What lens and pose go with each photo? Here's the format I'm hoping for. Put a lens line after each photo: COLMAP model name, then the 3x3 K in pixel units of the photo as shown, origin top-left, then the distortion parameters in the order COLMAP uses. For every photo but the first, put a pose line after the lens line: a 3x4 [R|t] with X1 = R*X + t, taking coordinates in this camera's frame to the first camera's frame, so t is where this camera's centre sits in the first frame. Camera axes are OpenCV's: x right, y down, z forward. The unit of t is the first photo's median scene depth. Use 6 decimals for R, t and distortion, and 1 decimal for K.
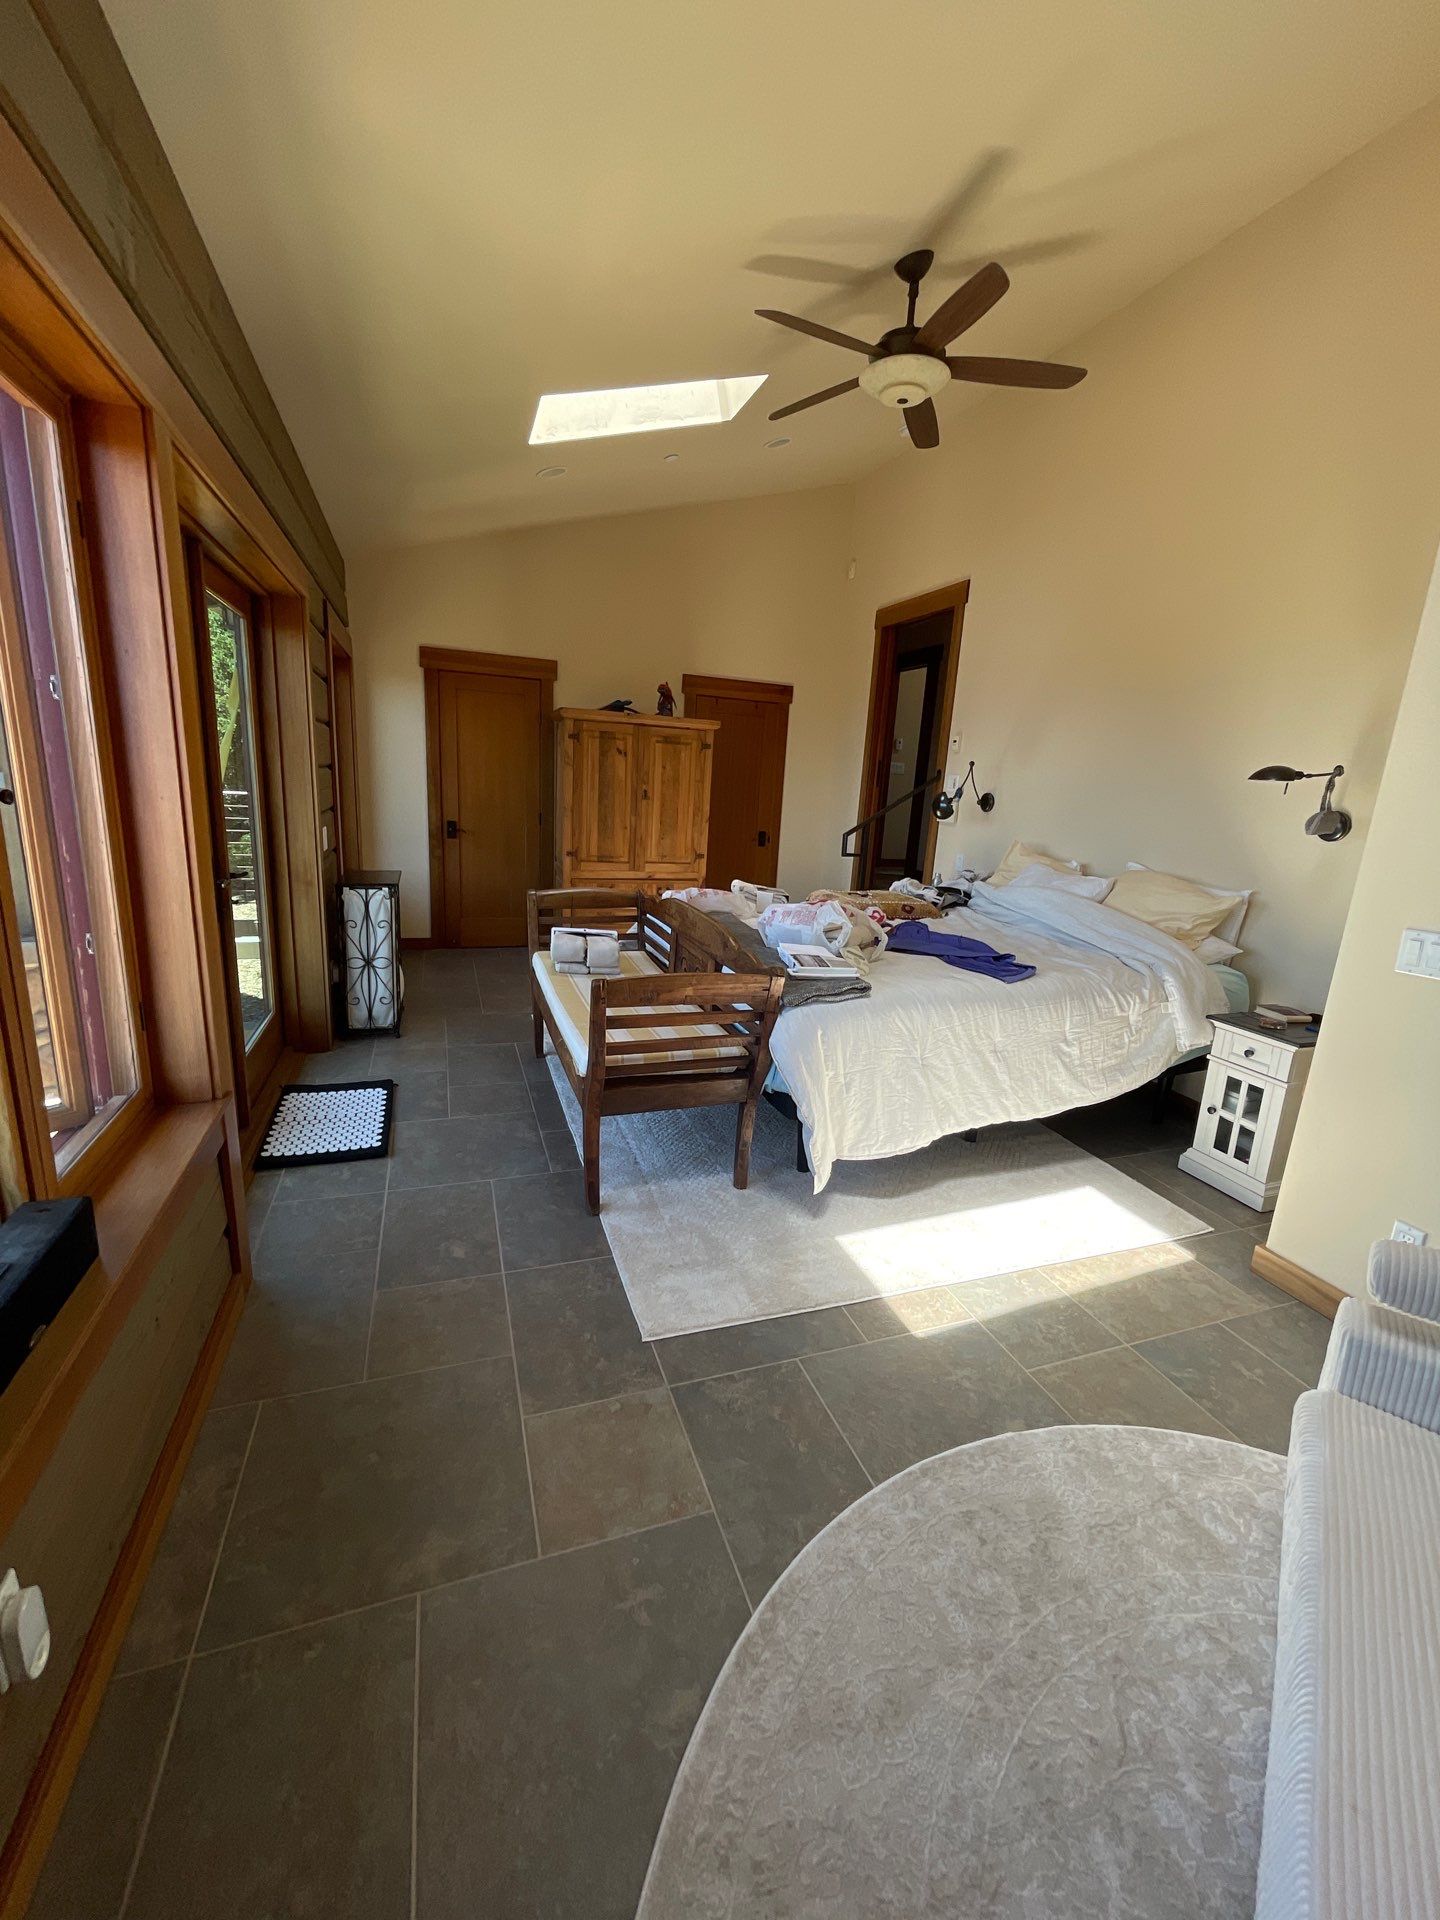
lens RADIAL K [[778.2, 0, 718.0], [0, 778.2, 958.9], [0, 0, 1]] dist [0.001147, 0.000064]
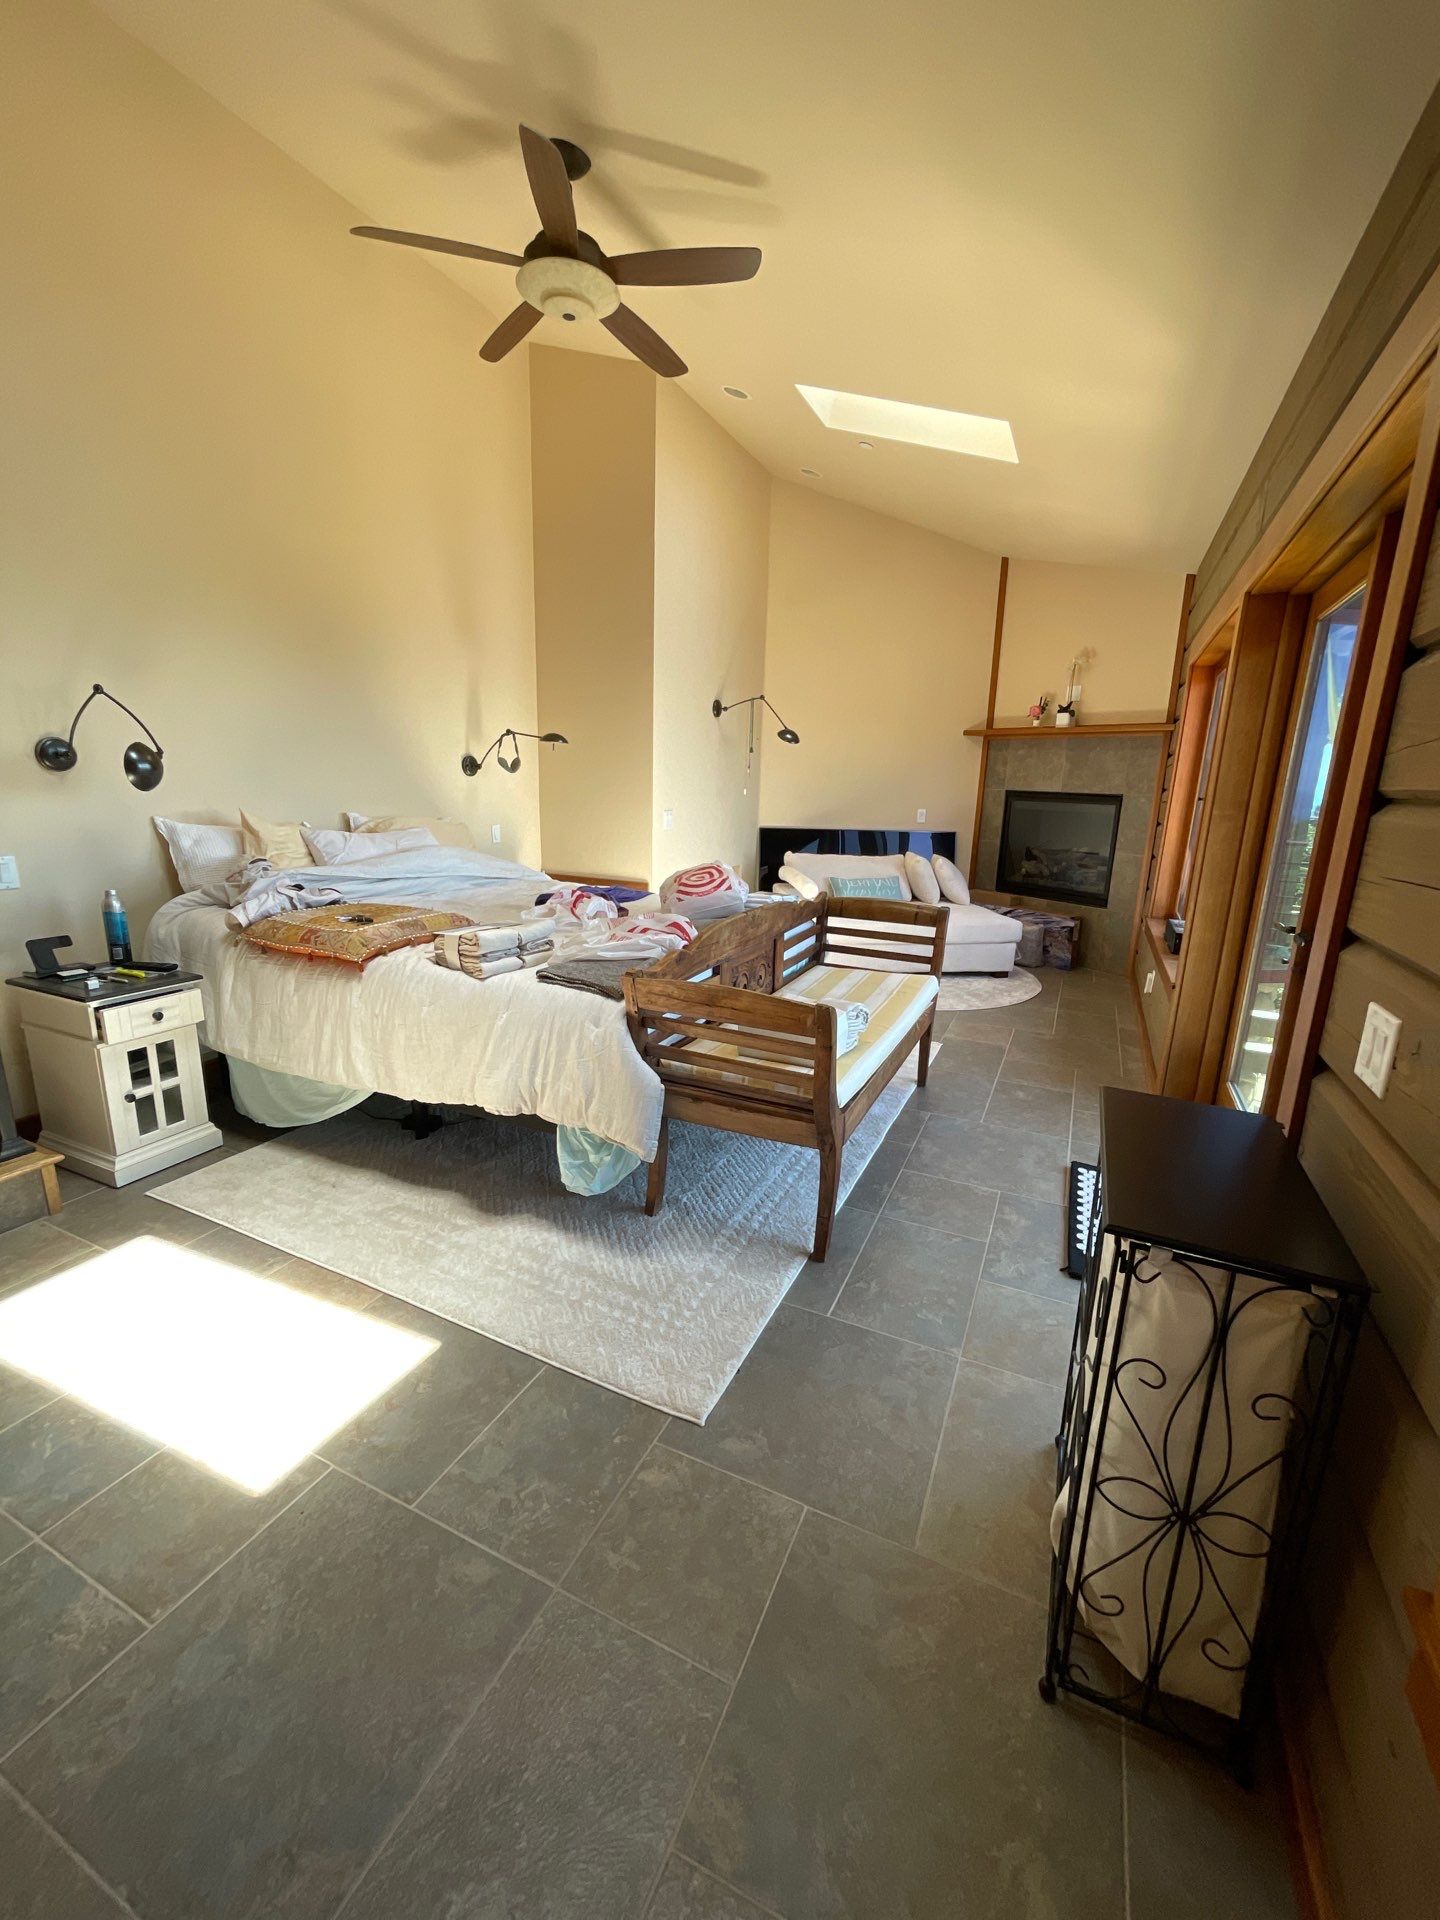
lens RADIAL K [[778.2, 0, 716.7], [0, 778.2, 961.5], [0, 0, 1]] dist [0.001147, 0.000064]
pose [[-0.706545, -0.229757, 0.669333, -0.637904], [0.097379, 0.905265, 0.413536, -0.400088], [-0.700937, 0.357360, -0.617237, 1.652972]]
